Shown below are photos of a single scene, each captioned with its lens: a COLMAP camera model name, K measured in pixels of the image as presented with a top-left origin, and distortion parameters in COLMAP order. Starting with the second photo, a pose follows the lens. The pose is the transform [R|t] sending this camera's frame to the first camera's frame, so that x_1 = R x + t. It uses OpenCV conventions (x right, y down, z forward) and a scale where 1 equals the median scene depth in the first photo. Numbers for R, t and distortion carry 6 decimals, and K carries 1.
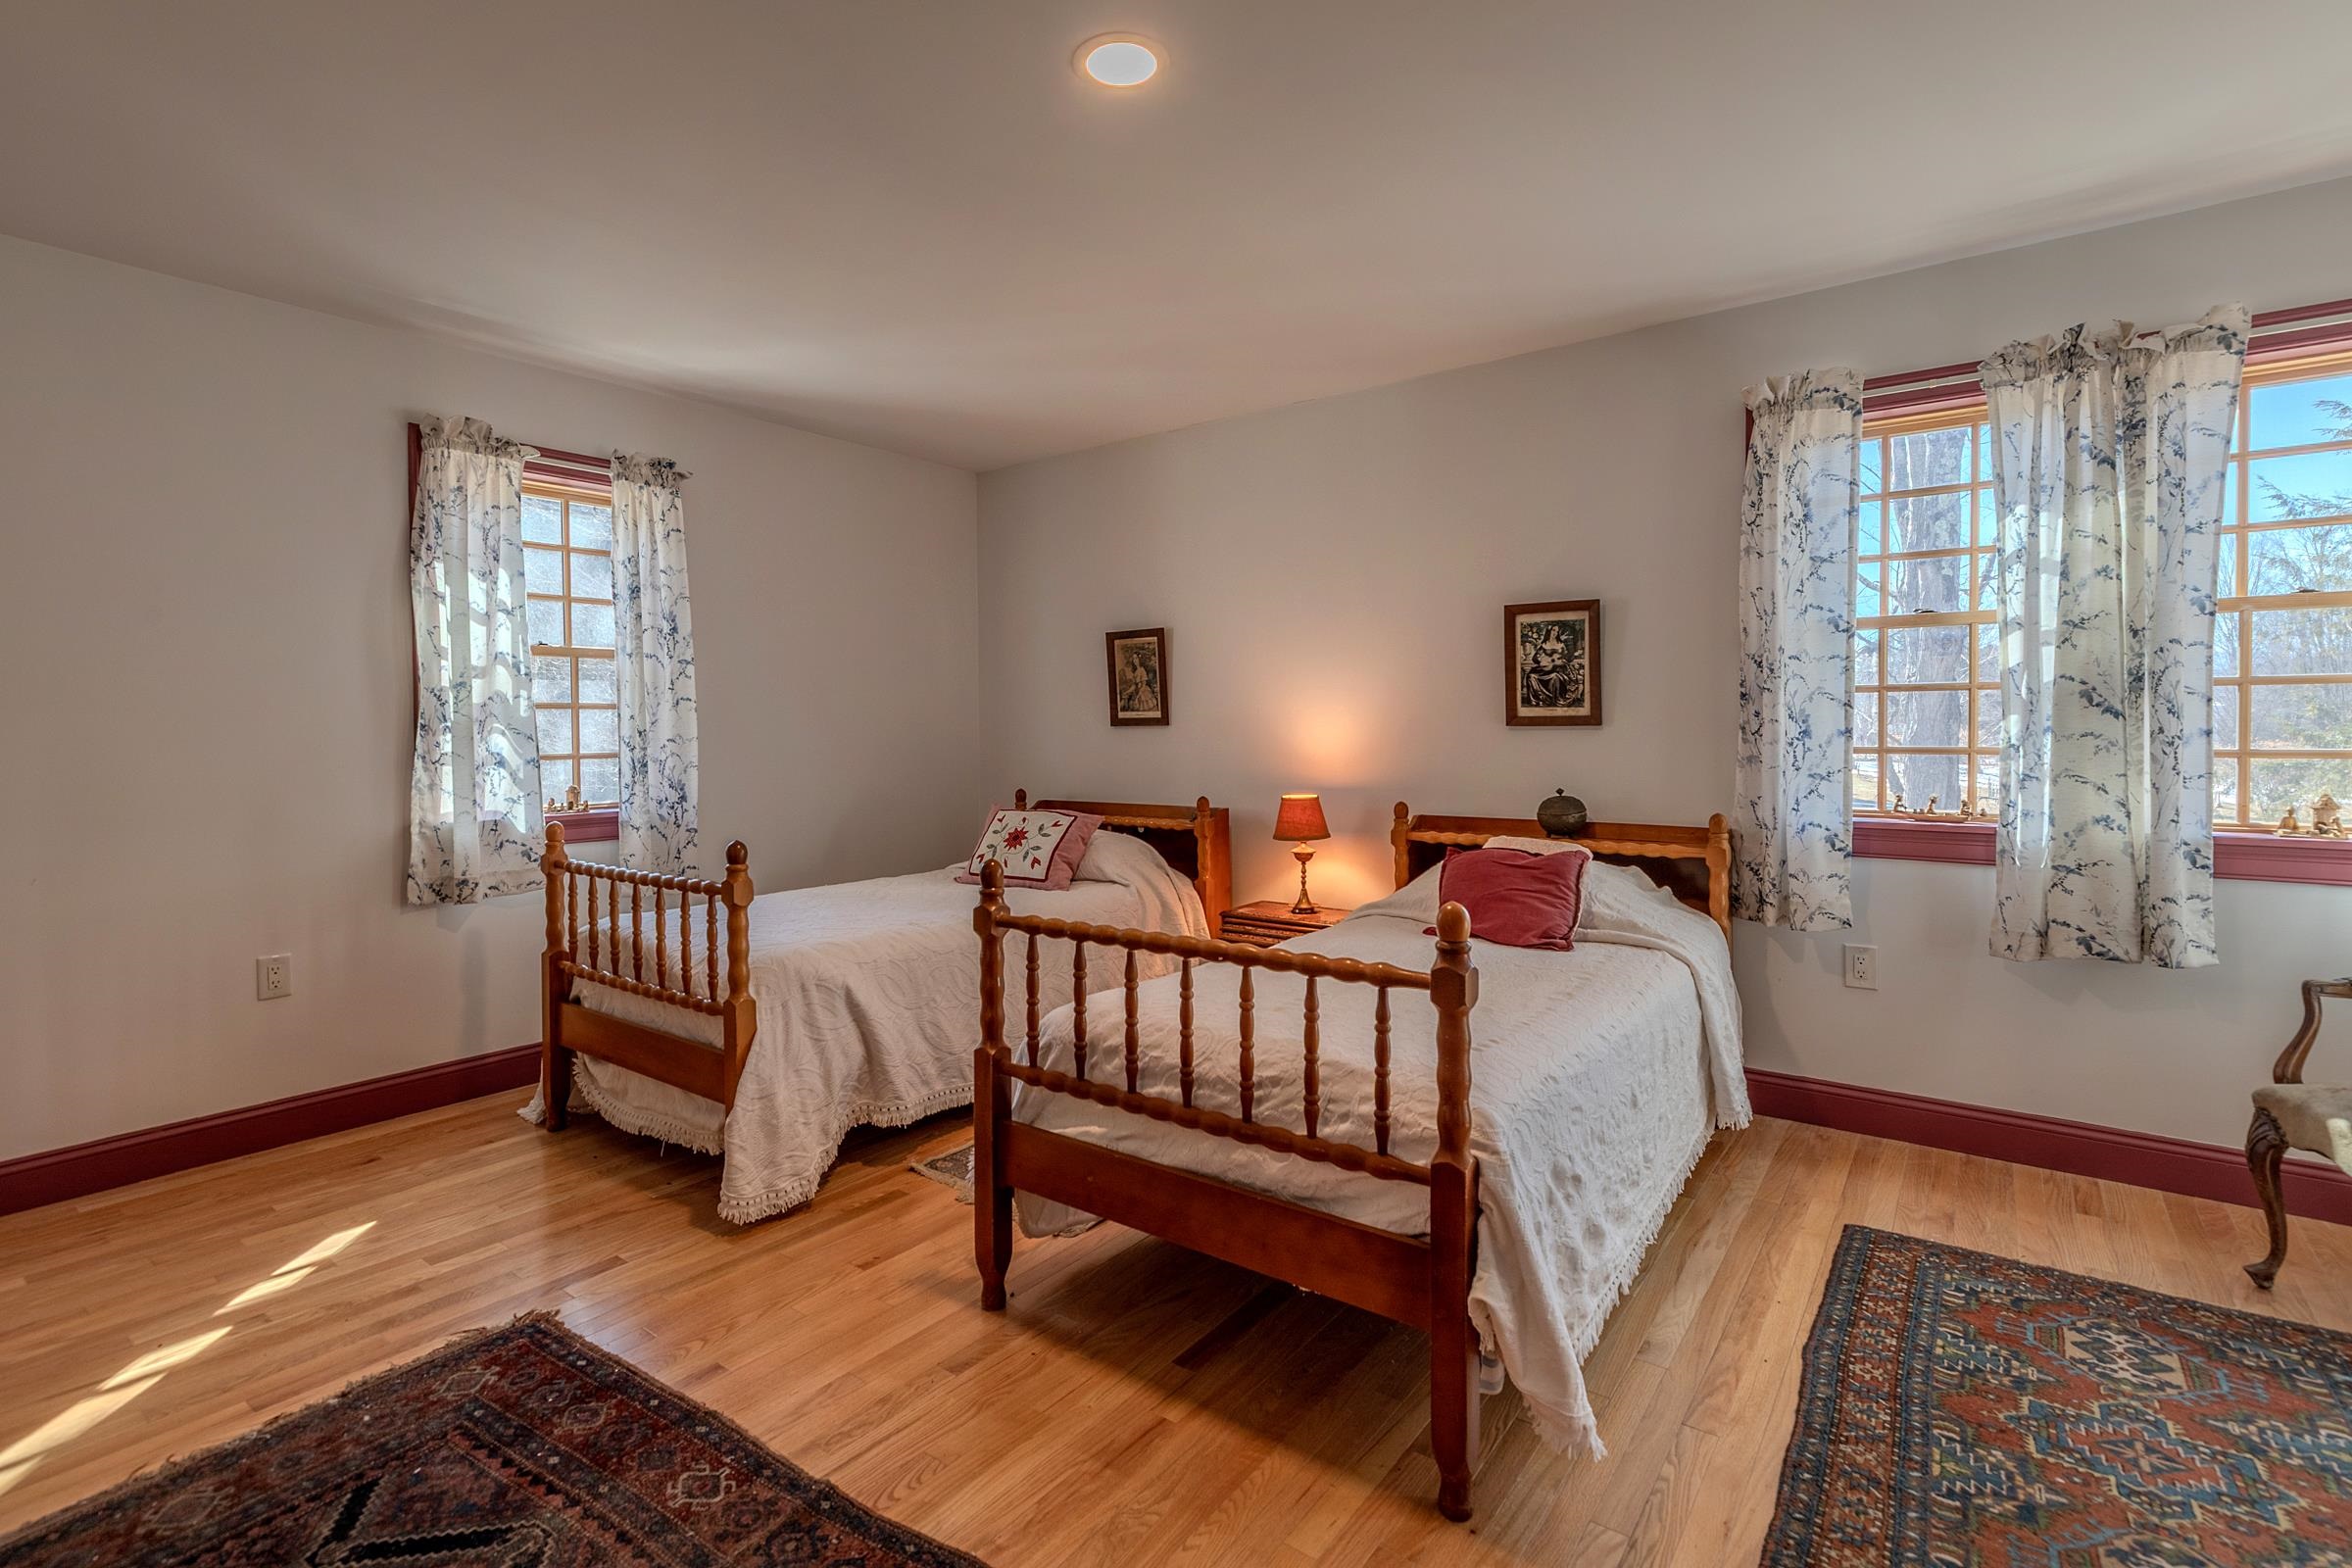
lens RADIAL K [[1085.0, 0, 1178.4], [0, 1085.0, 755.8], [0, 0, 1]] dist [0.006789, 0.000830]
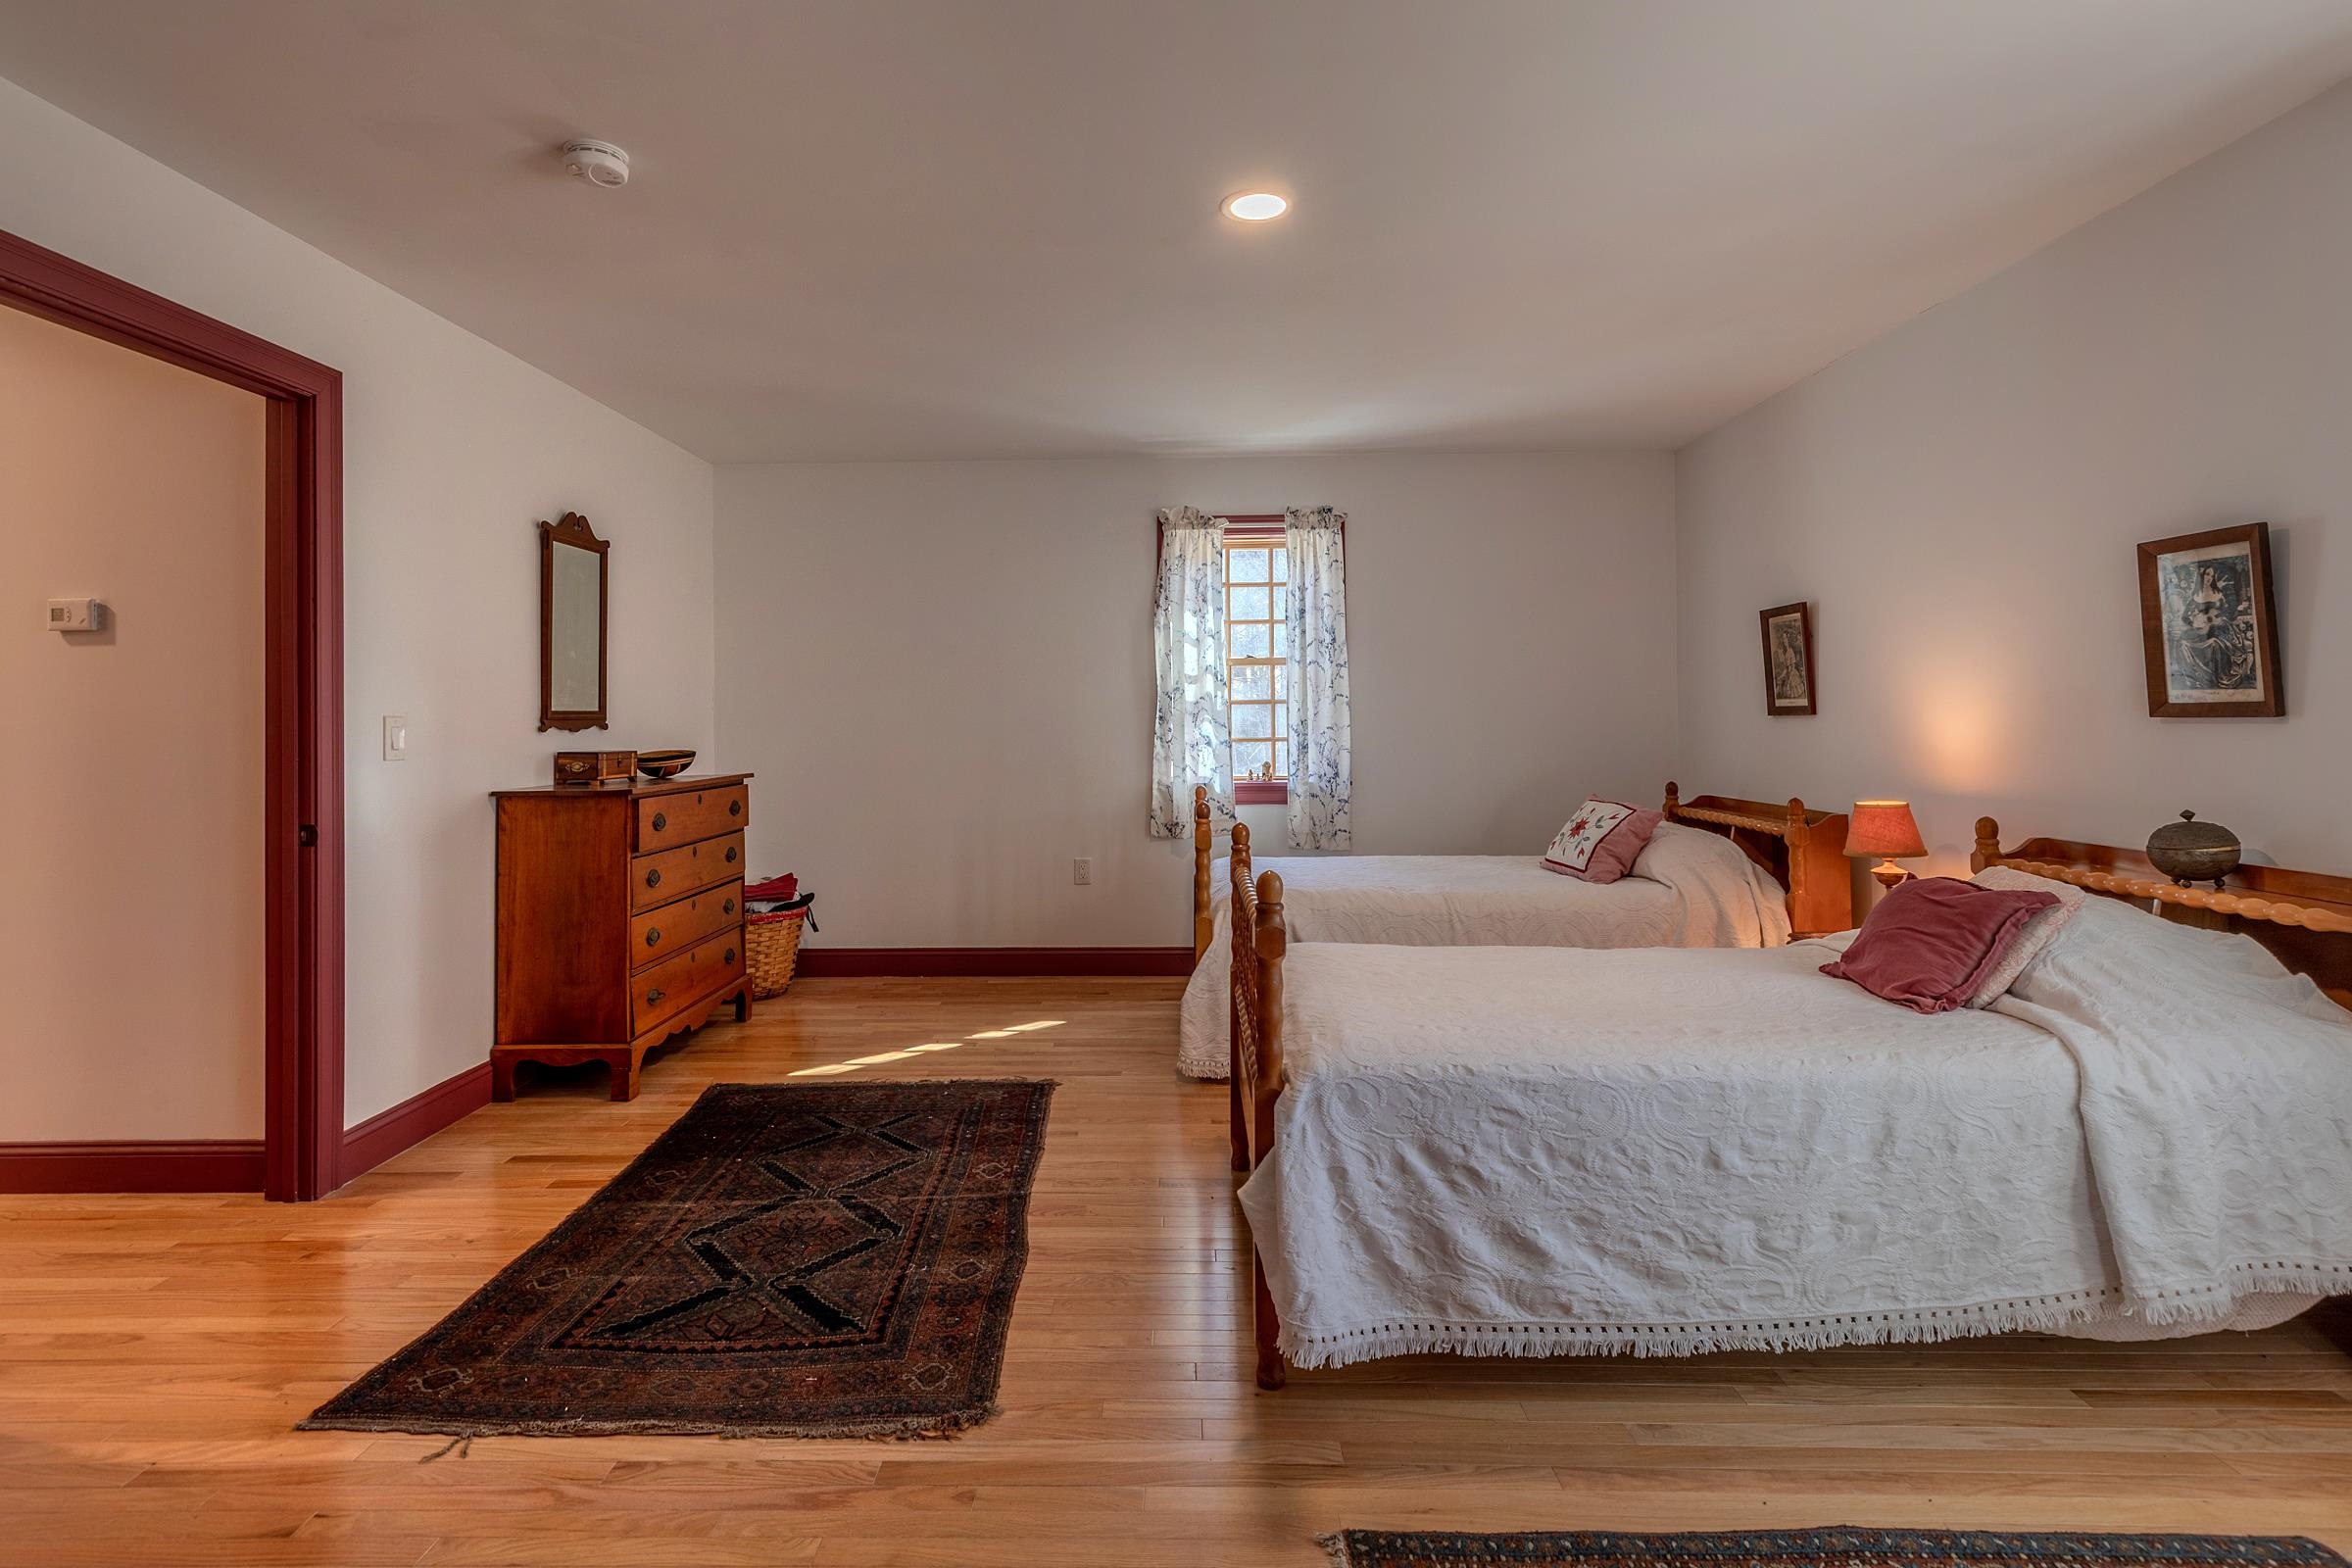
lens RADIAL K [[1164.1, 0, 1184.5], [0, 1164.1, 717.0], [0, 0, 1]] dist [-0.000291, -0.000009]
pose [[0.593519, 0.000329, -0.804820, 0.571771], [-0.018073, 0.999753, -0.012919, -0.007219], [0.804617, 0.022214, 0.593379, 0.073409]]
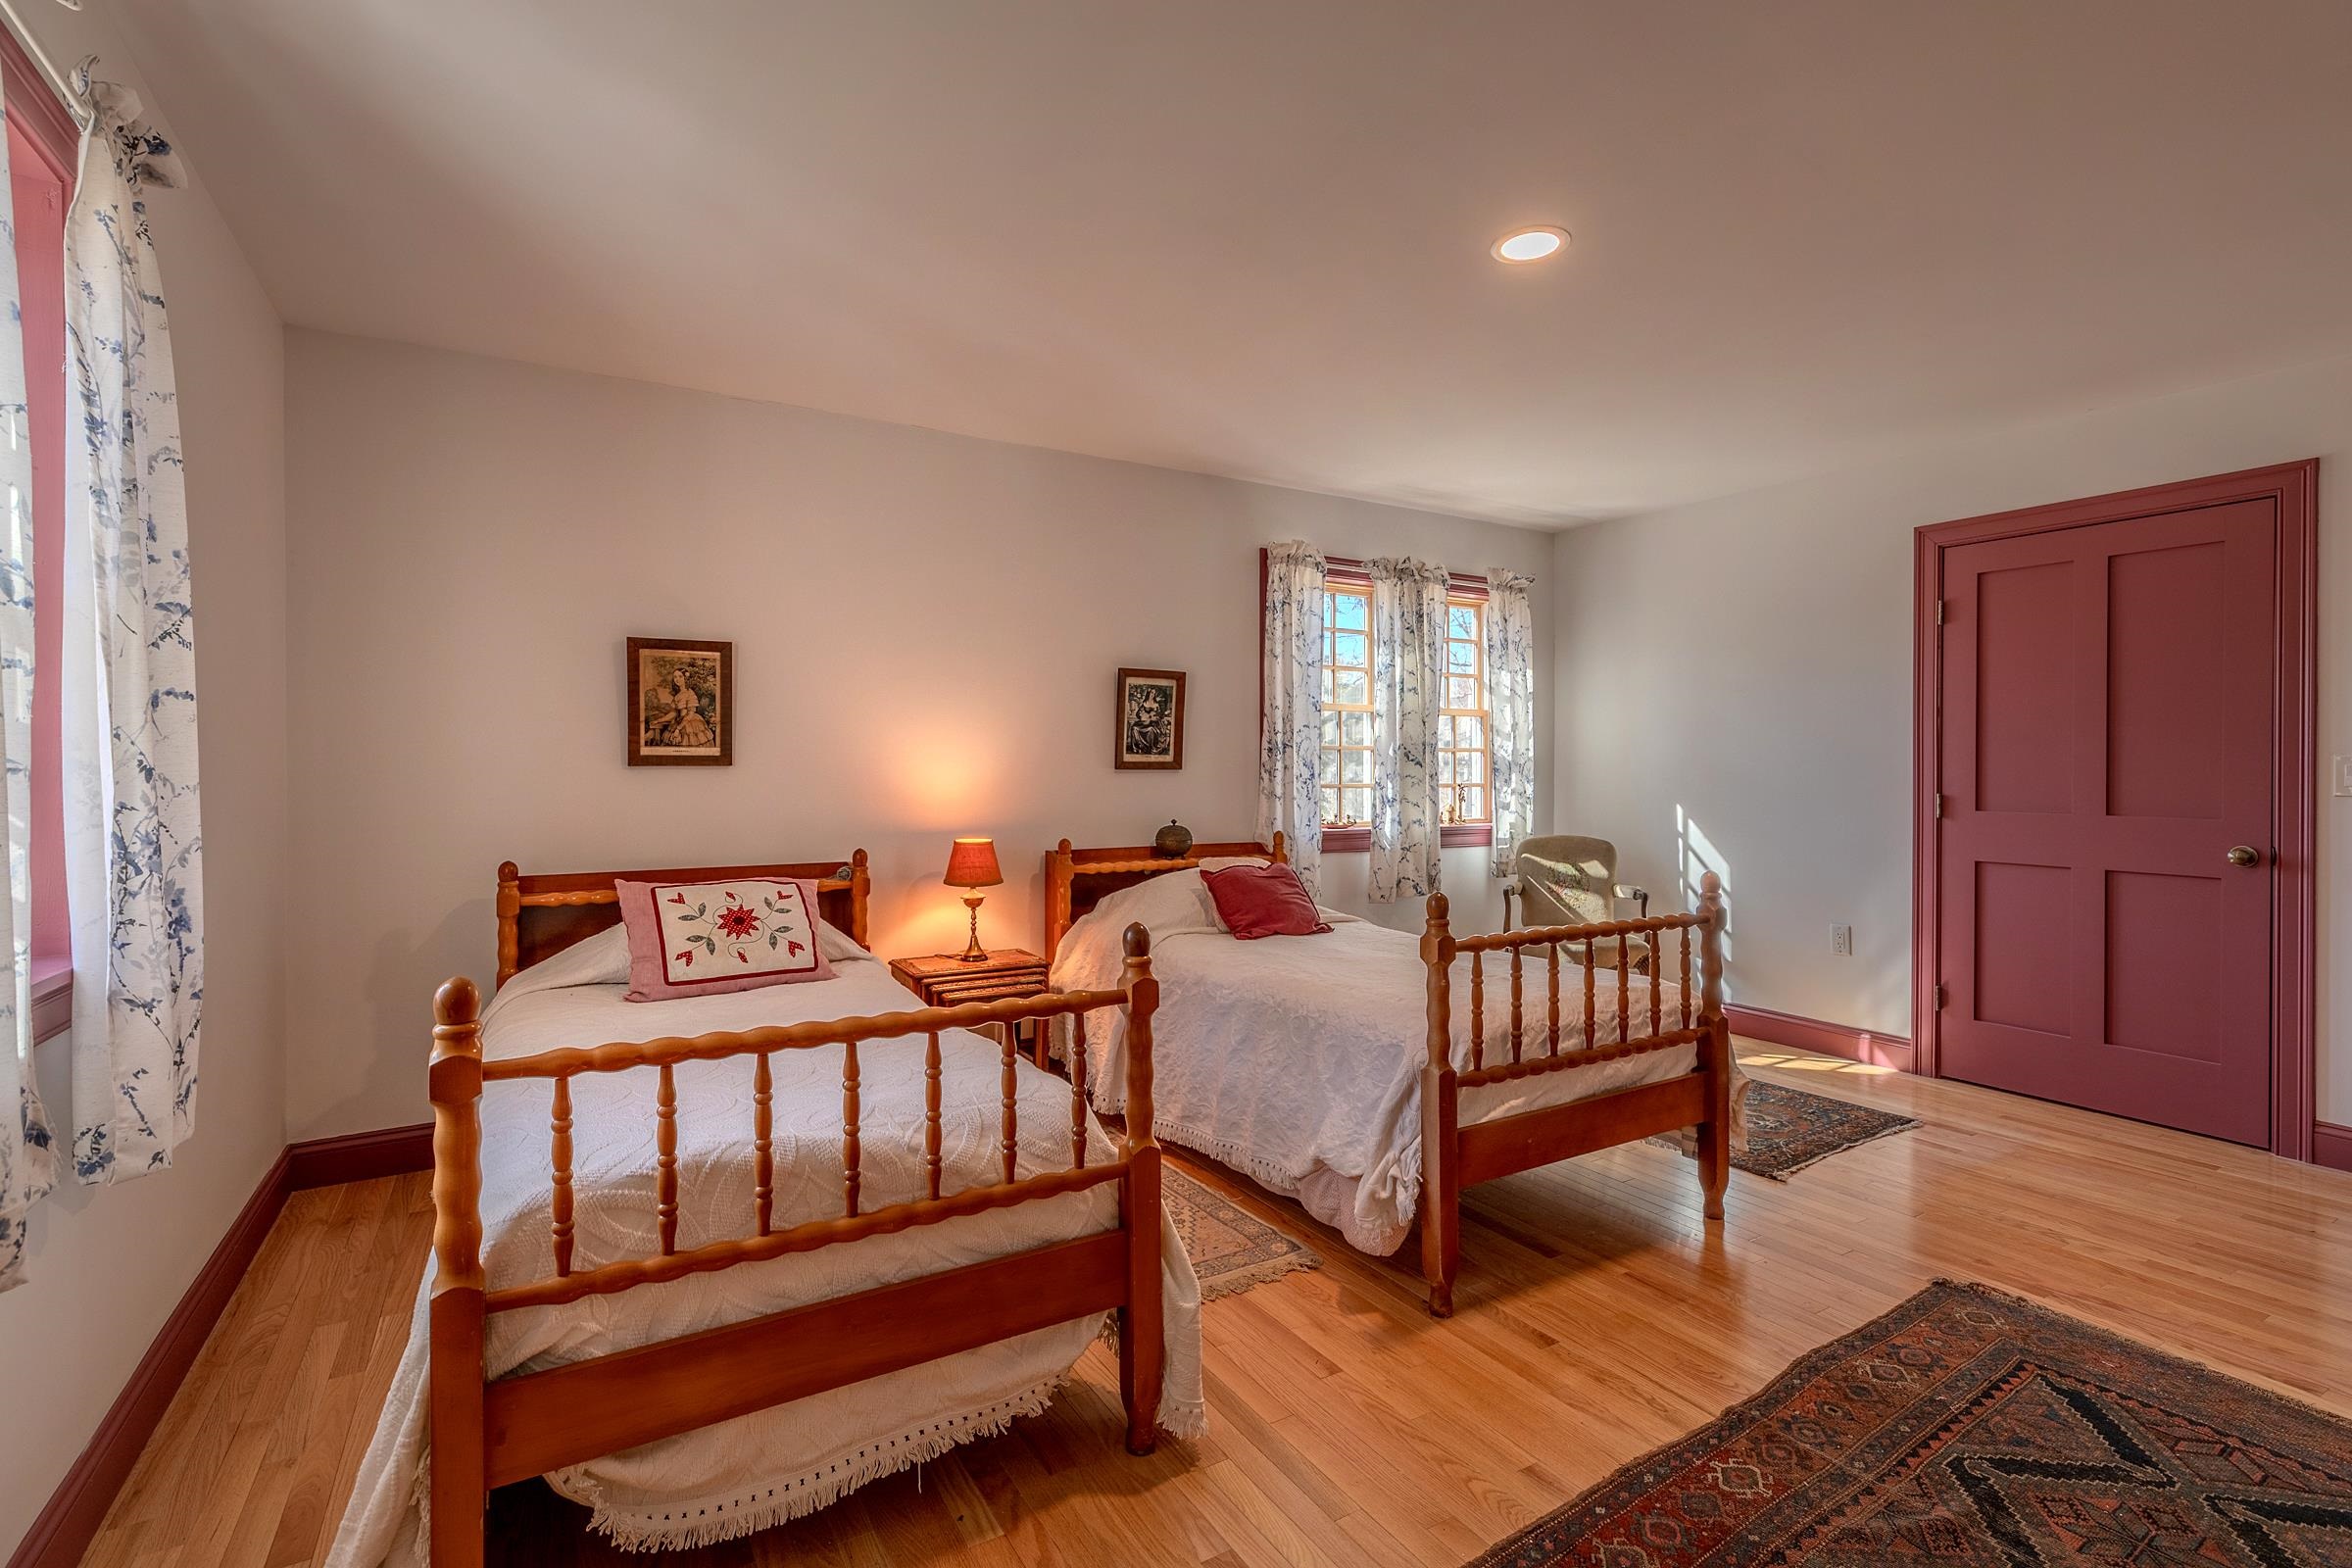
lens RADIAL K [[1038.9, 0, 1192.9], [0, 1038.9, 781.2], [0, 0, 1]] dist [0.005236, 0.000766]
pose [[0.389684, -0.004269, 0.920939, -0.759645], [0.020478, 0.999782, -0.004030, -0.008973], [-0.920721, 0.020430, 0.389686, 0.518101]]
